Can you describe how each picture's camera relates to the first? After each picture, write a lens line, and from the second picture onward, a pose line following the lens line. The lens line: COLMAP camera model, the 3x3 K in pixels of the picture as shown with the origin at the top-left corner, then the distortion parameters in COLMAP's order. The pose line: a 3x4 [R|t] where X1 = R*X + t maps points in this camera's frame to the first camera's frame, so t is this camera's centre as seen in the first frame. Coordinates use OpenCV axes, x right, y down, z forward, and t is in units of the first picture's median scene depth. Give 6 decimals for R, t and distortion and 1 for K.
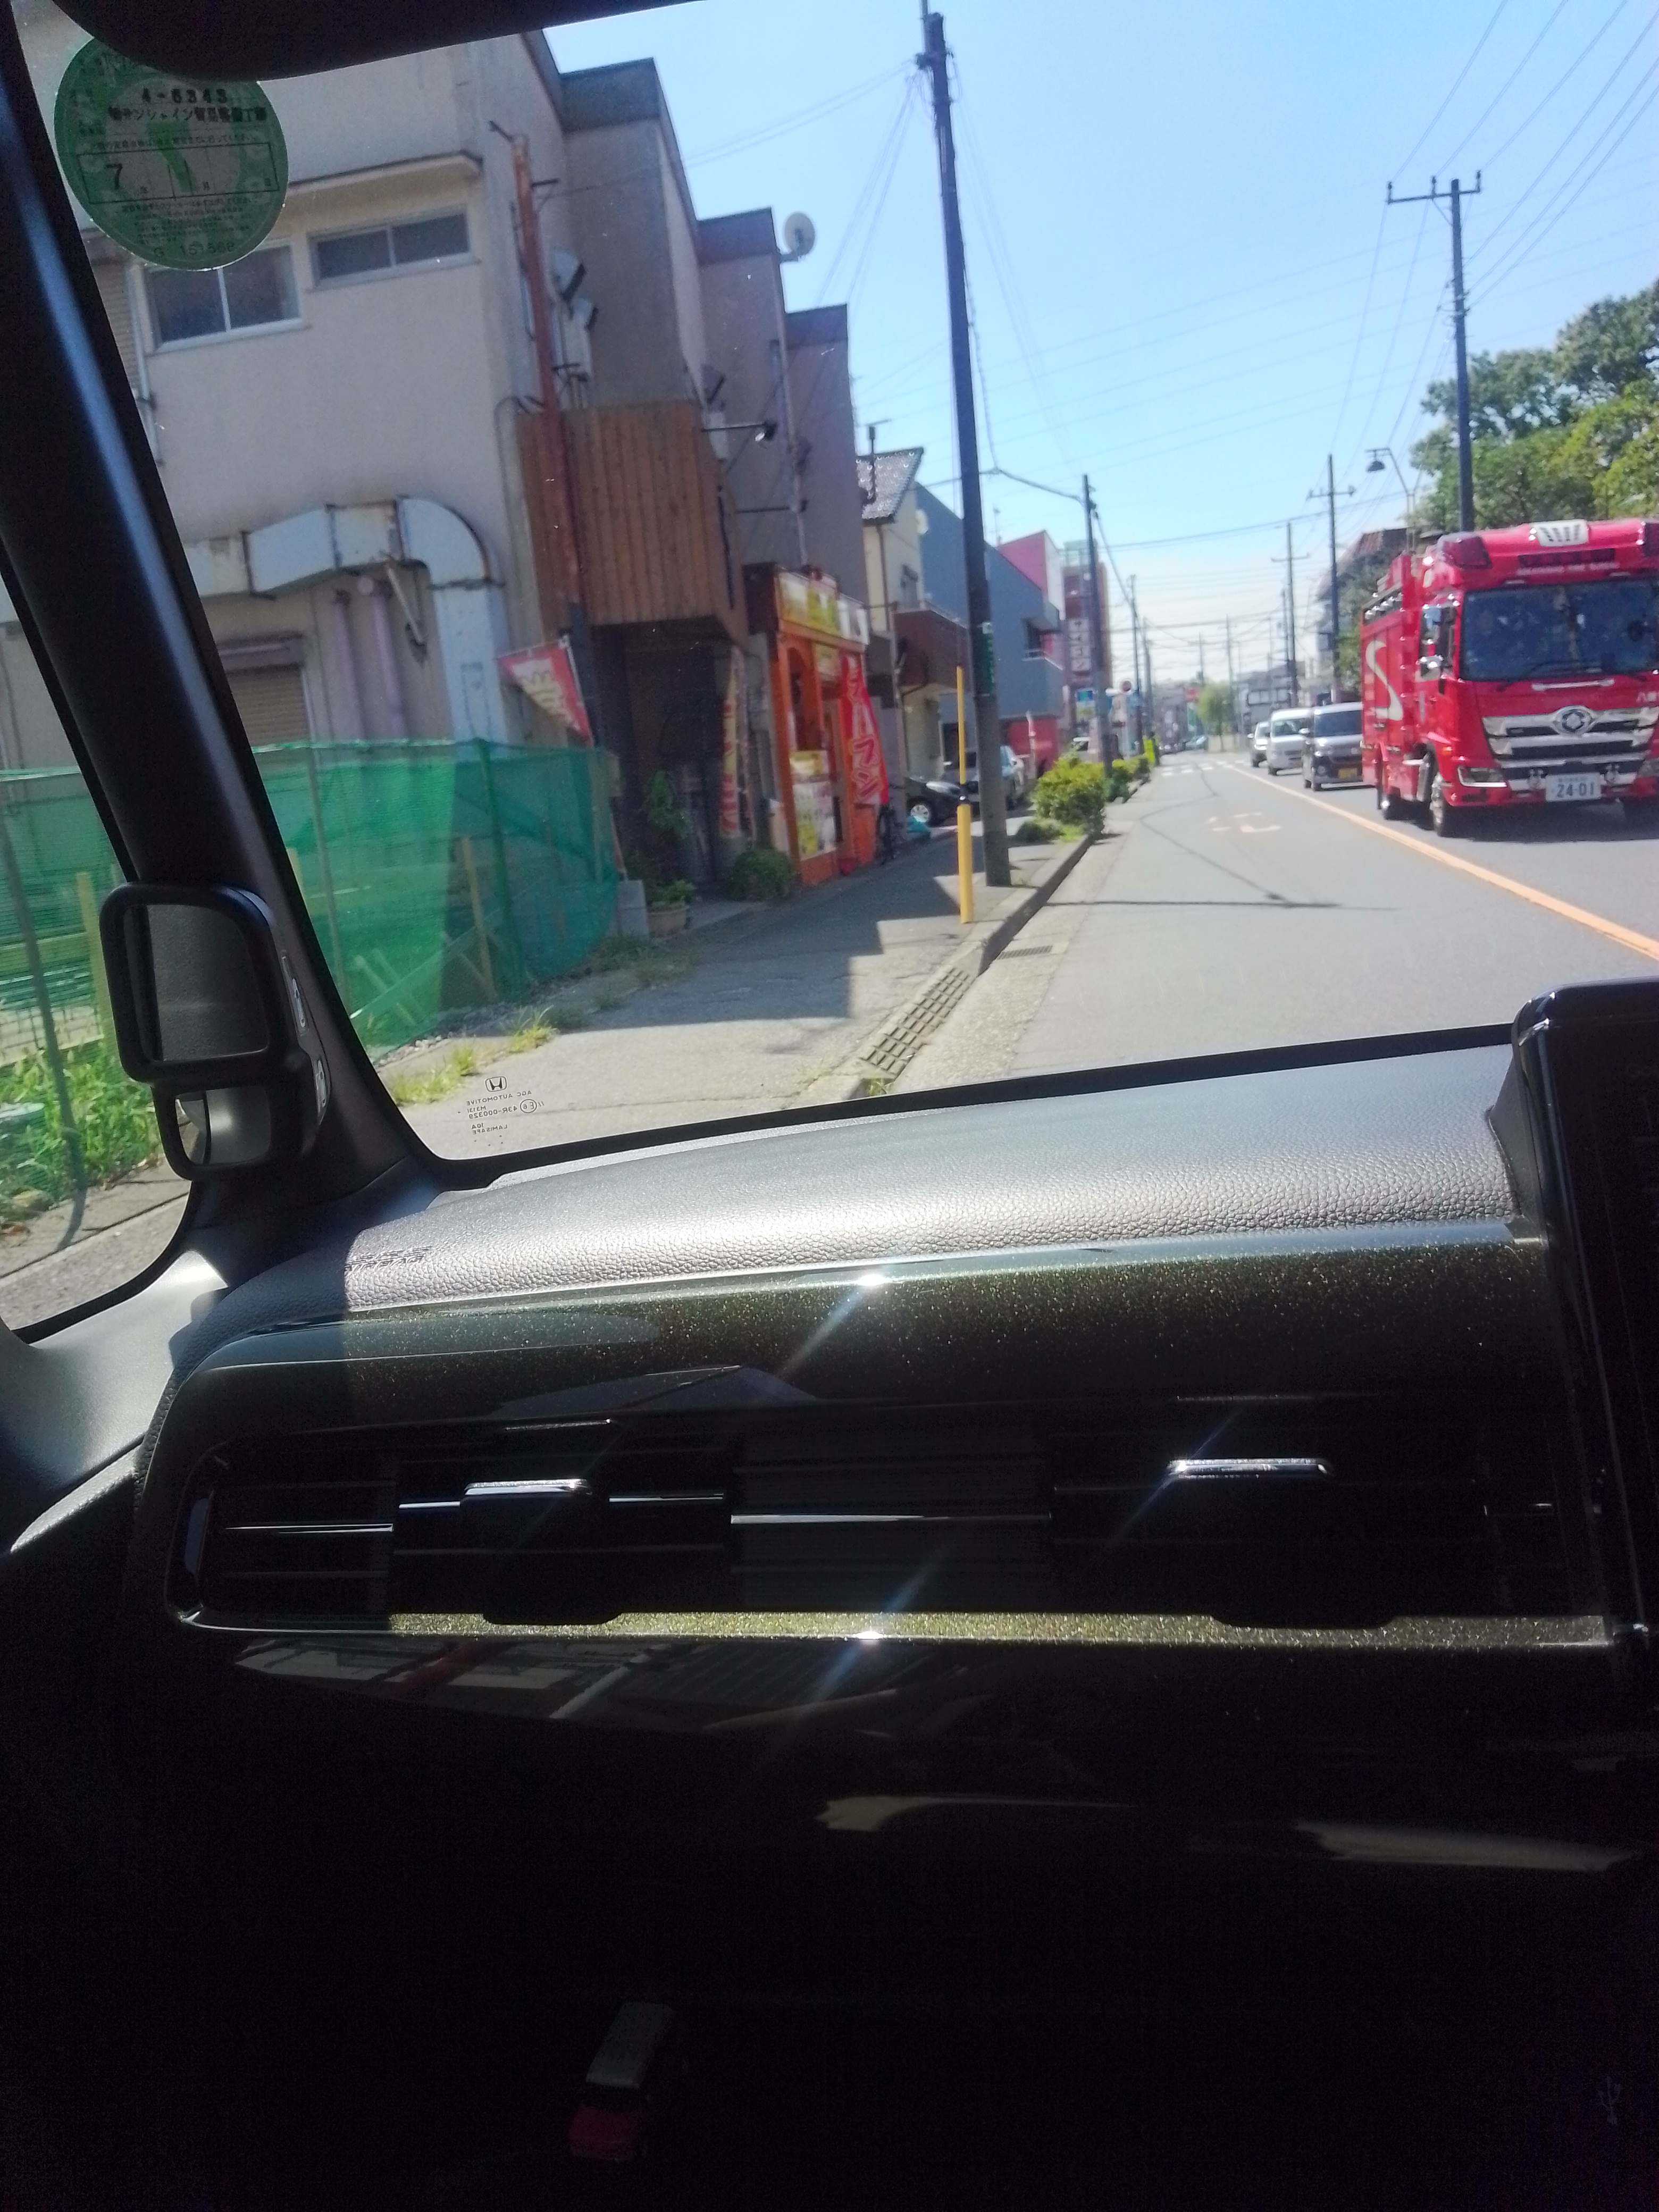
lens RADIAL K [[1672.4, 0, 862.8], [0, 1672.4, 1102.4], [0, 0, 1]] dist [0.049253, -0.206469]
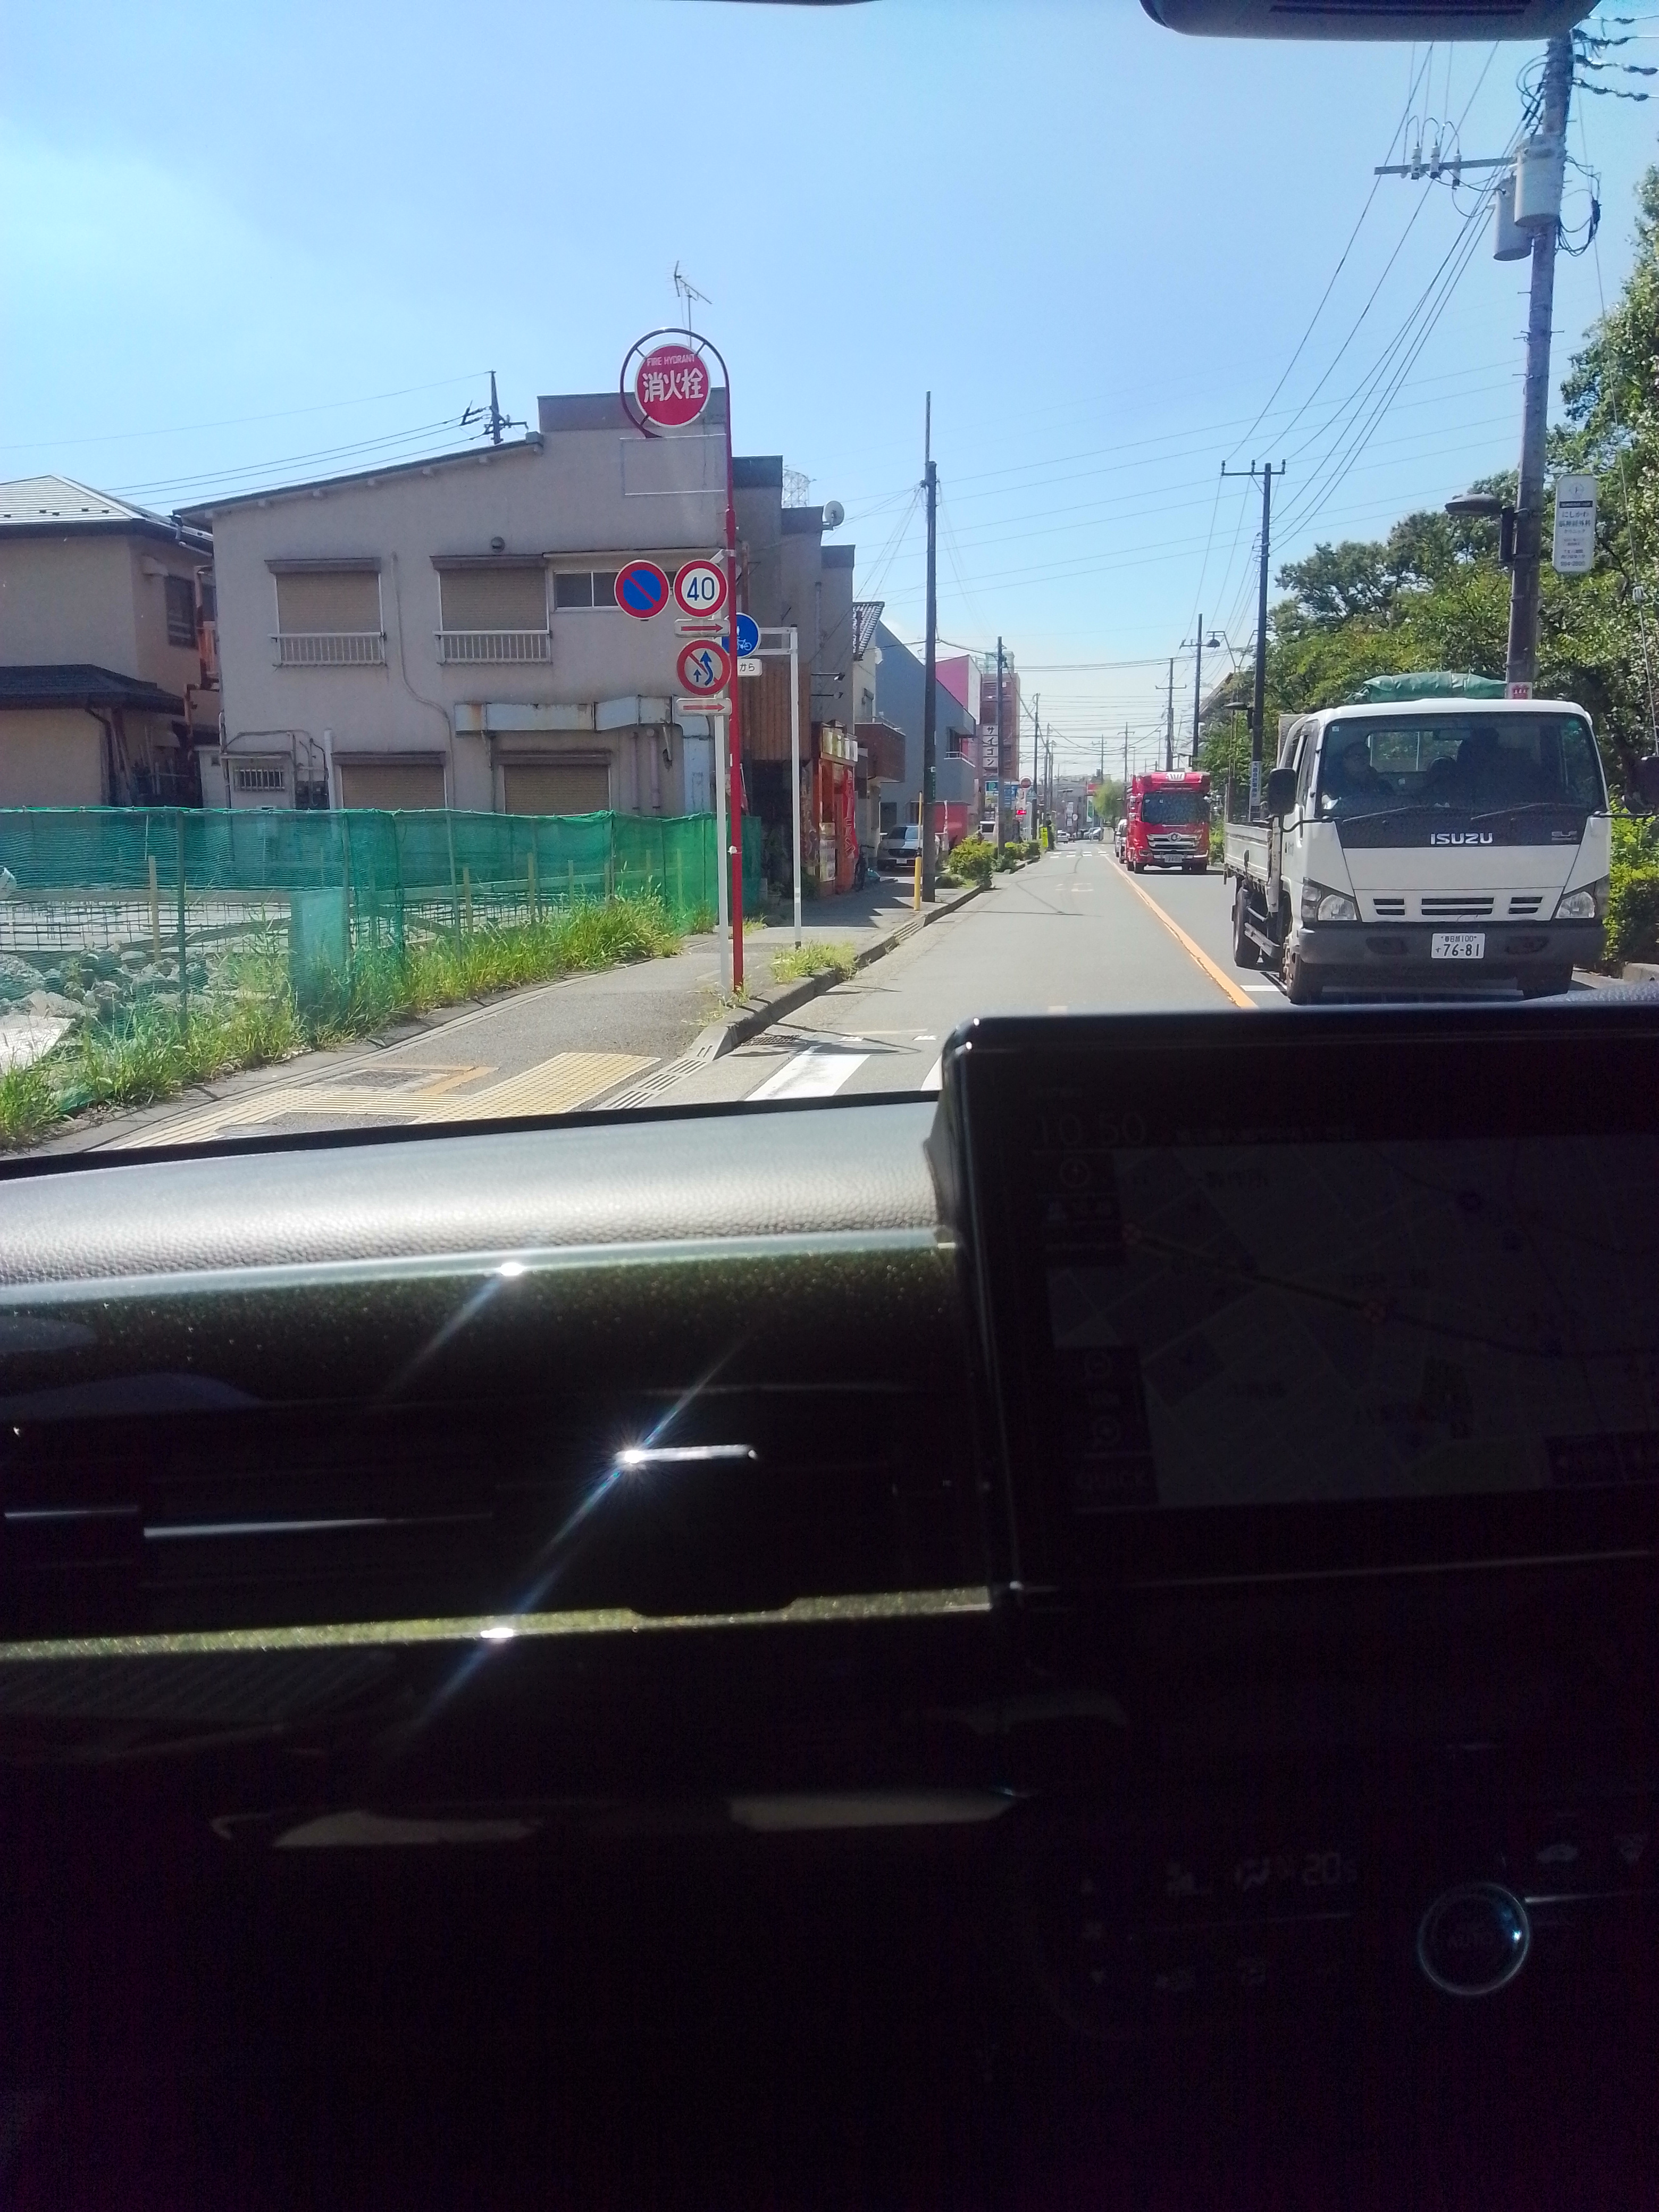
lens RADIAL K [[1741.5, 0, 802.0], [0, 1741.5, 1109.9], [0, 0, 1]] dist [-0.031609, -0.001839]
pose [[0.996406, 0.078112, 0.032772, -0.058334], [-0.076832, 0.996295, -0.038634, 0.104067], [-0.035669, 0.035978, 0.998716, -0.517164]]
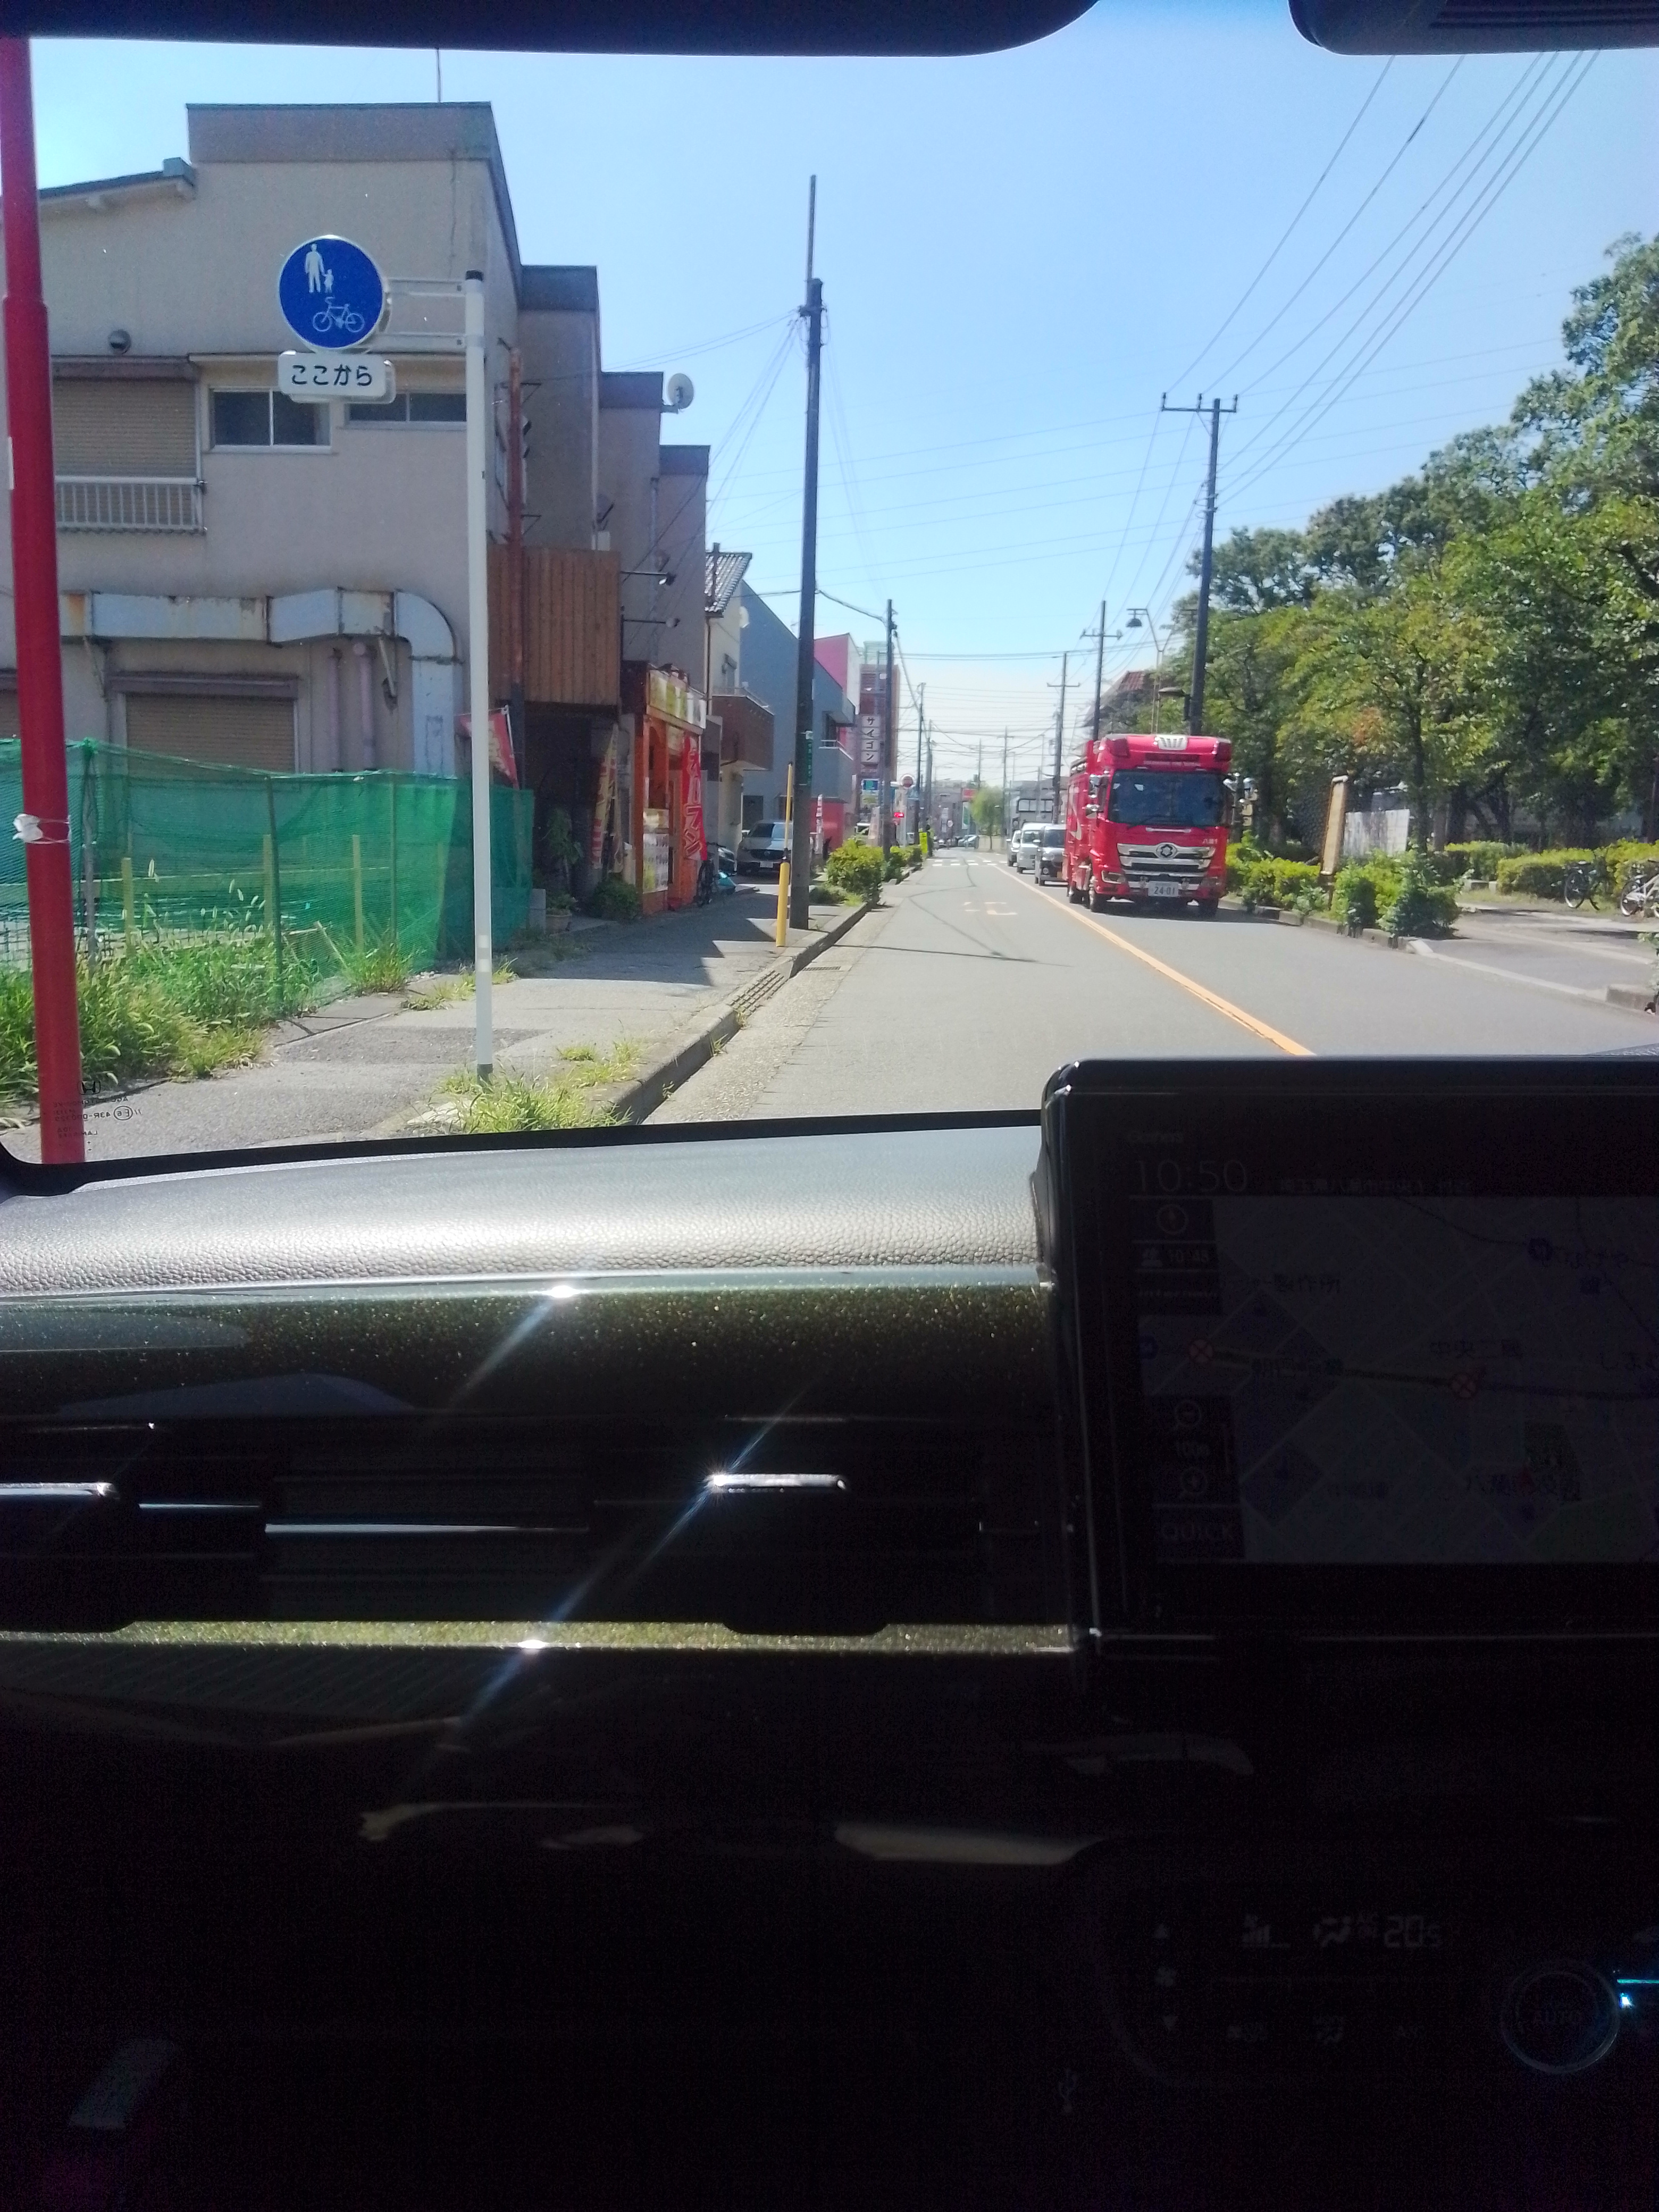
lens RADIAL K [[1672.4, 0, 862.8], [0, 1672.4, 1102.4], [0, 0, 1]] dist [0.049253, -0.206469]
pose [[0.984769, 0.095619, 0.145216, -0.025122], [-0.089613, 0.994850, -0.047366, 0.034291], [-0.148997, 0.033631, 0.988266, -0.160295]]
